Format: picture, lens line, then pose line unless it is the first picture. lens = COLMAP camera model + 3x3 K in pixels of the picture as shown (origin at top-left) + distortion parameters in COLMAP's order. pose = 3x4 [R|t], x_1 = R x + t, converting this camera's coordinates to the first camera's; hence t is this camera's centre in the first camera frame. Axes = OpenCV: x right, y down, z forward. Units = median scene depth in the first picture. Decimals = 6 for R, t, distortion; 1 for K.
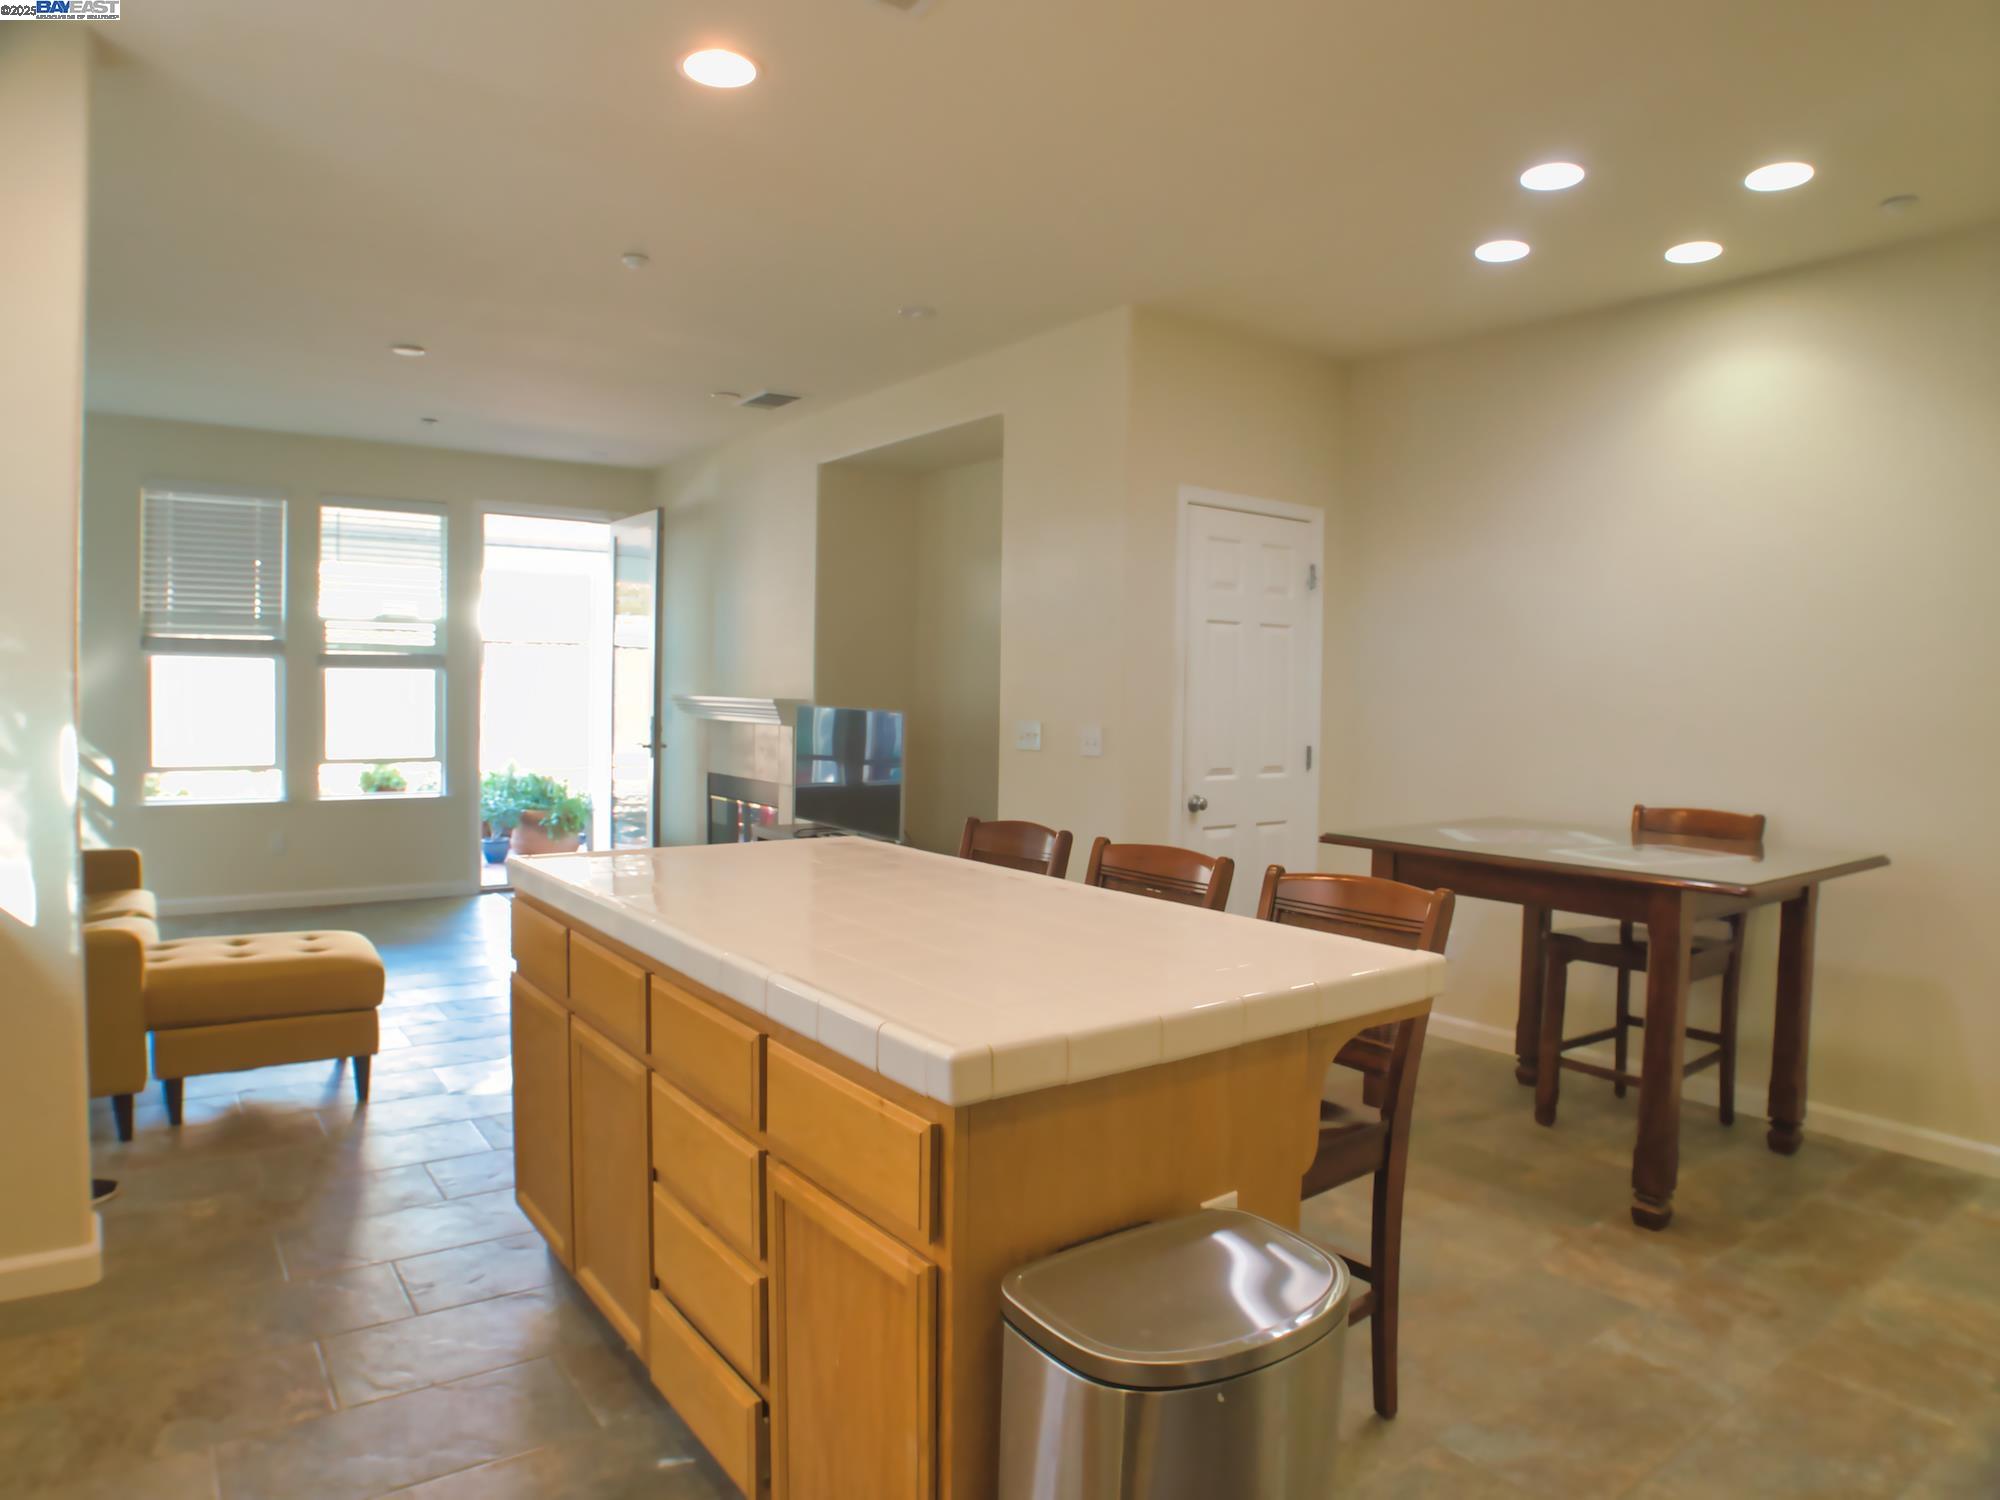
lens RADIAL K [[1198.6, 0, 958.0], [0, 1198.6, 750.1], [0, 0, 1]] dist [-0.064350, -0.000221]
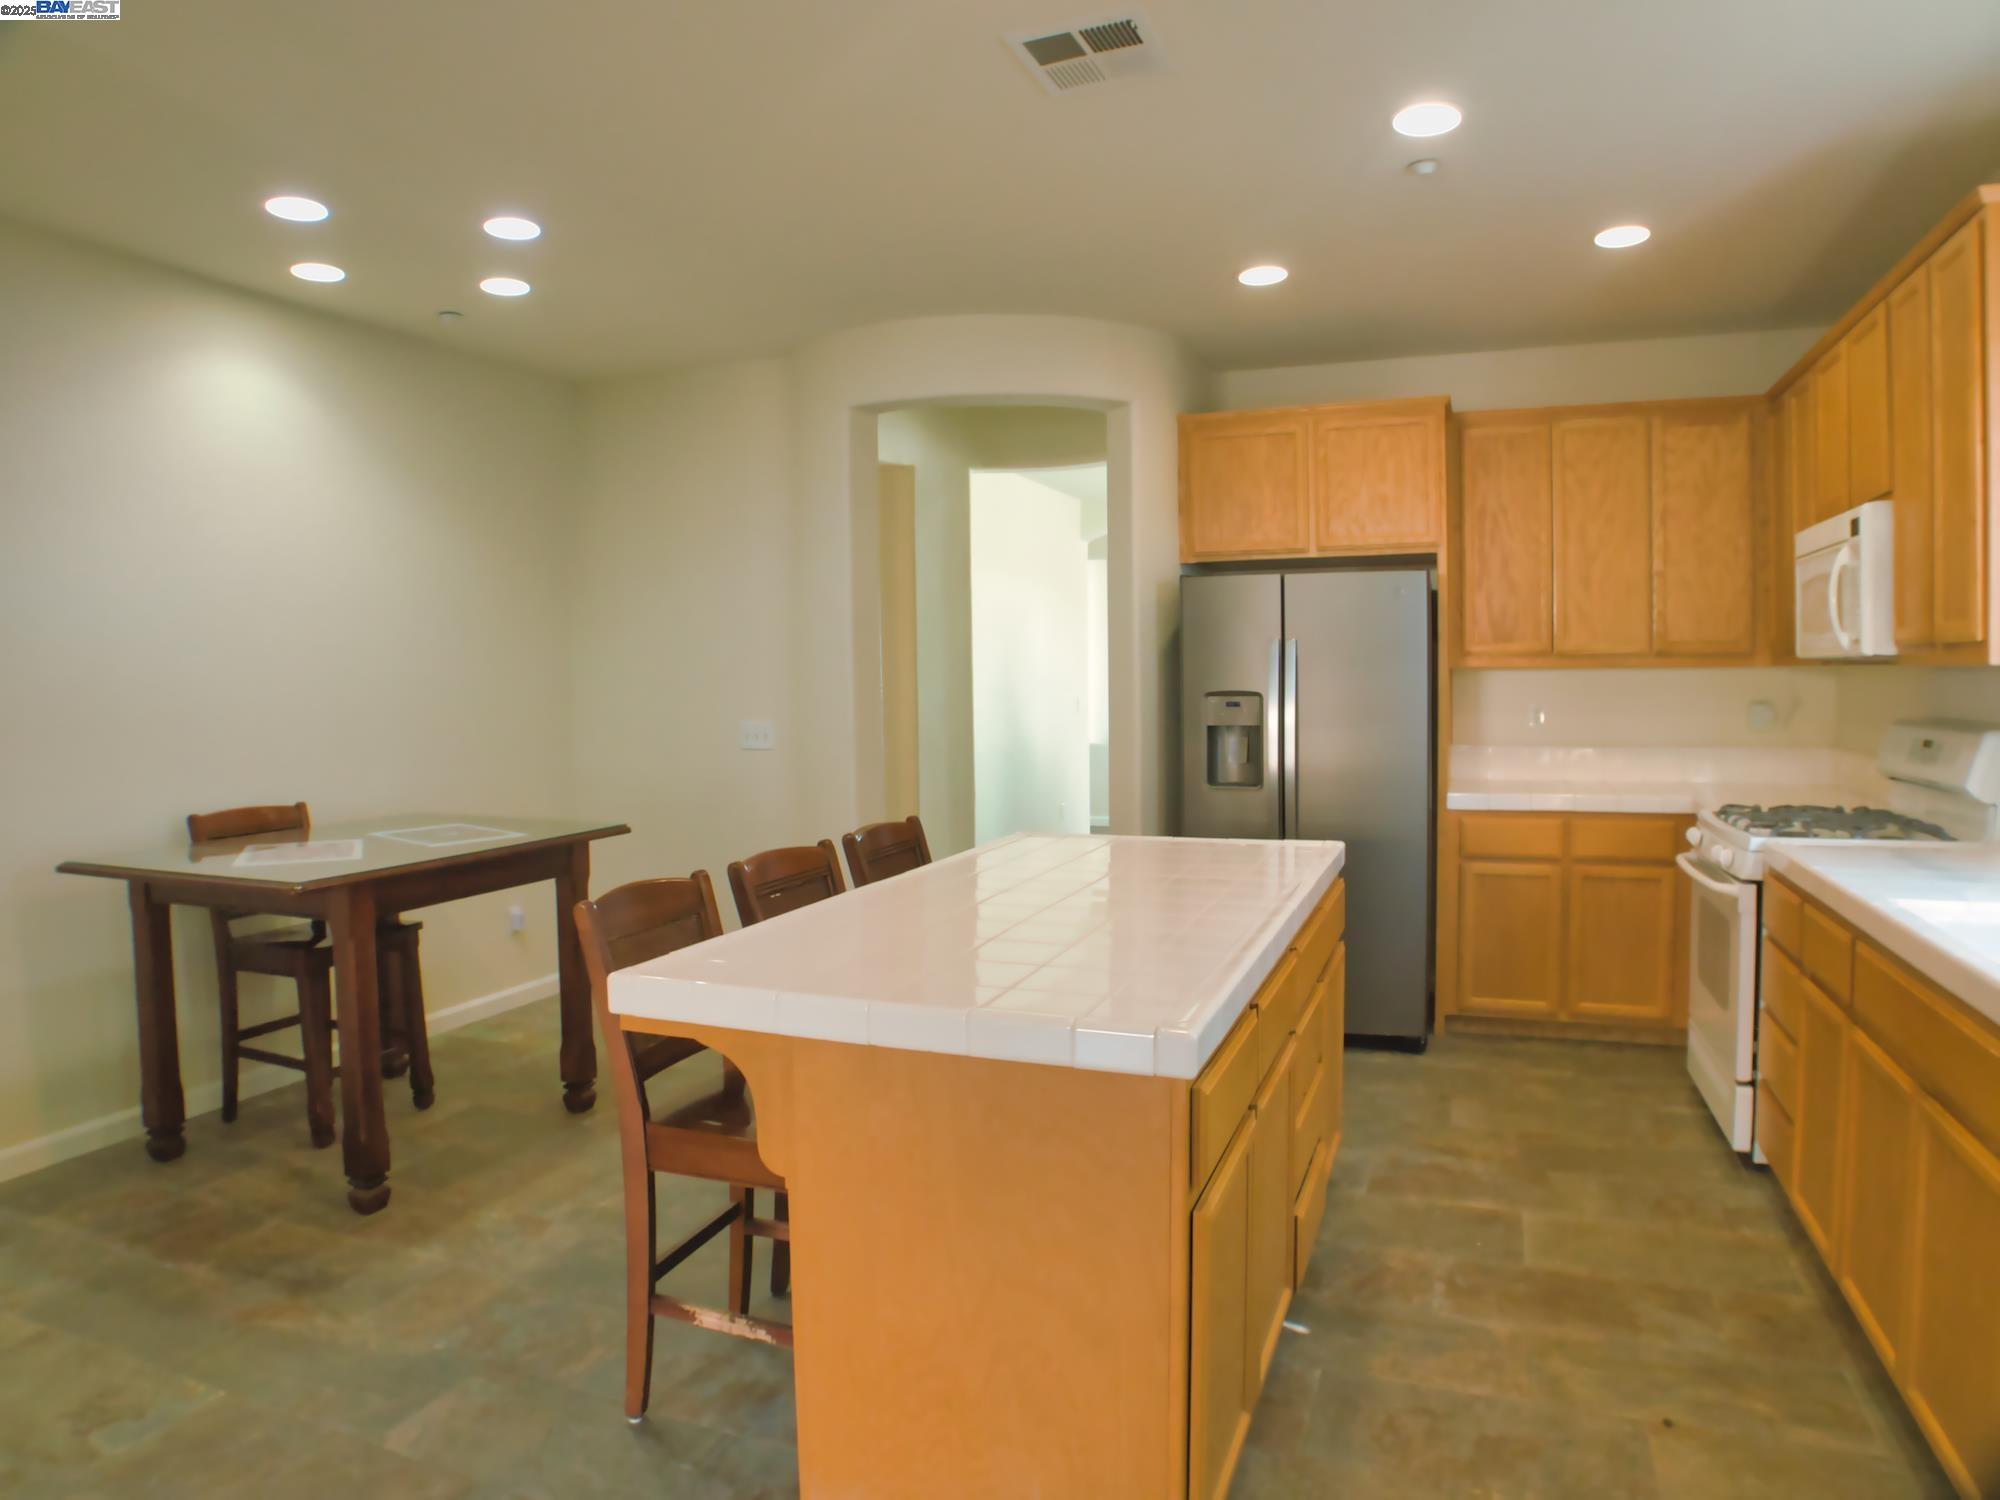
lens RADIAL K [[1236.2, 0, 1002.6], [0, 1236.2, 730.2], [0, 0, 1]] dist [-0.081886, 0.003597]
pose [[-0.539331, -0.048095, 0.840719, -0.318592], [0.038669, 0.995900, 0.081779, -0.041028], [-0.841206, 0.076615, -0.535260, 0.538865]]
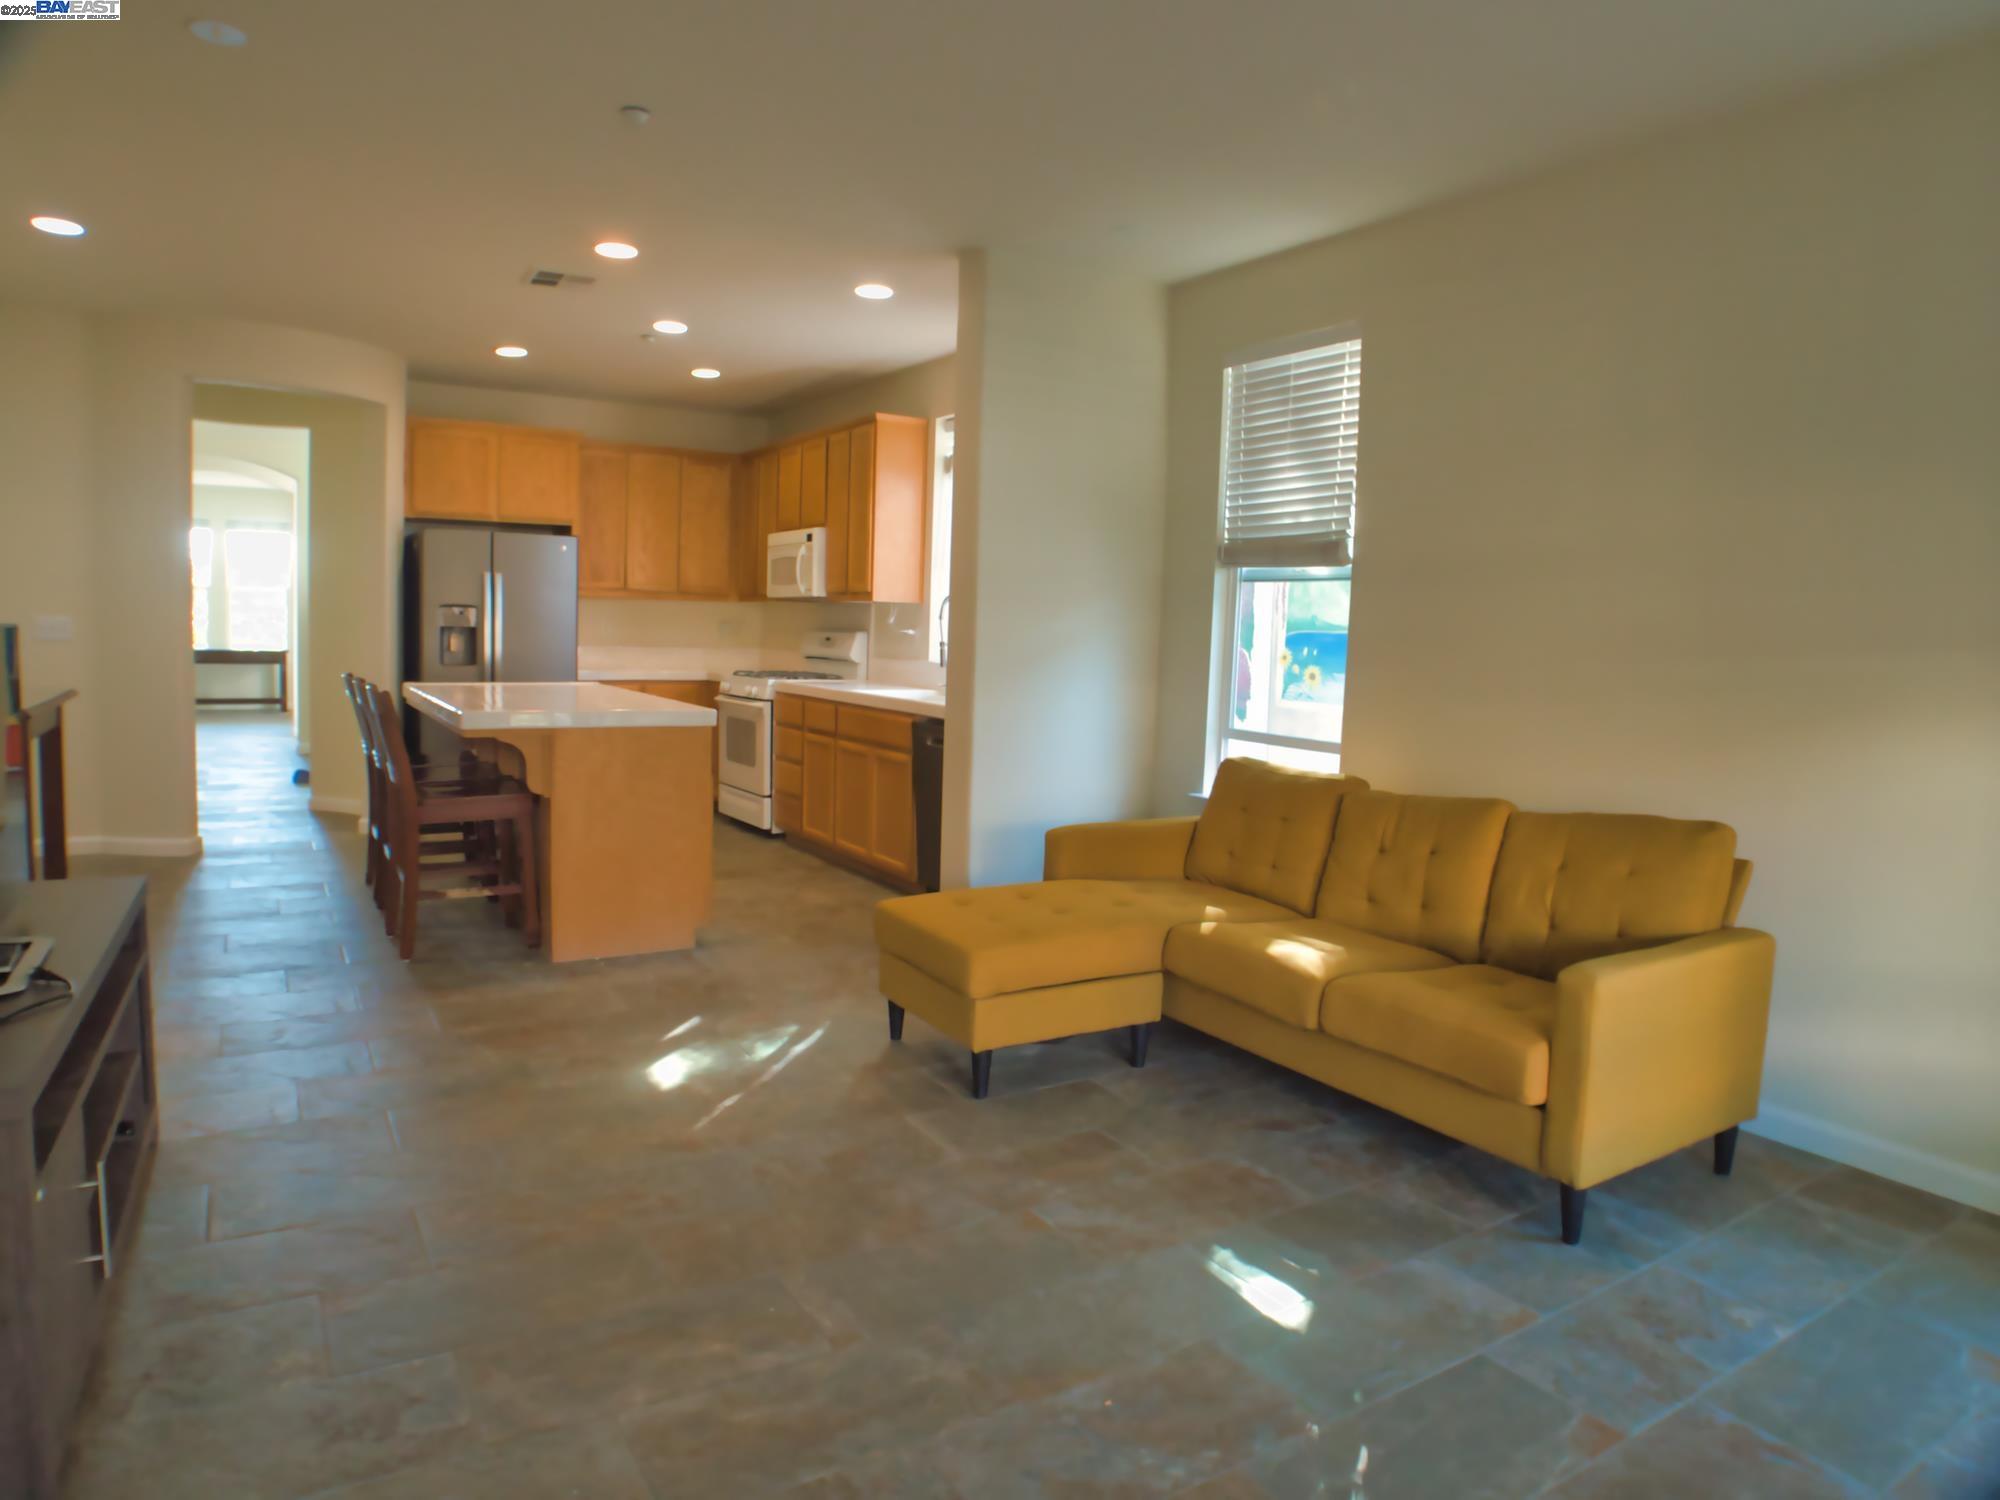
lens RADIAL K [[1236.2, 0, 1002.6], [0, 1236.2, 730.2], [0, 0, 1]] dist [-0.081886, 0.003597]
pose [[-0.995578, -0.050922, 0.078935, -0.365215], [-0.040525, 0.990928, 0.128140, -0.047998], [-0.084744, 0.124374, -0.988610, 1.069970]]
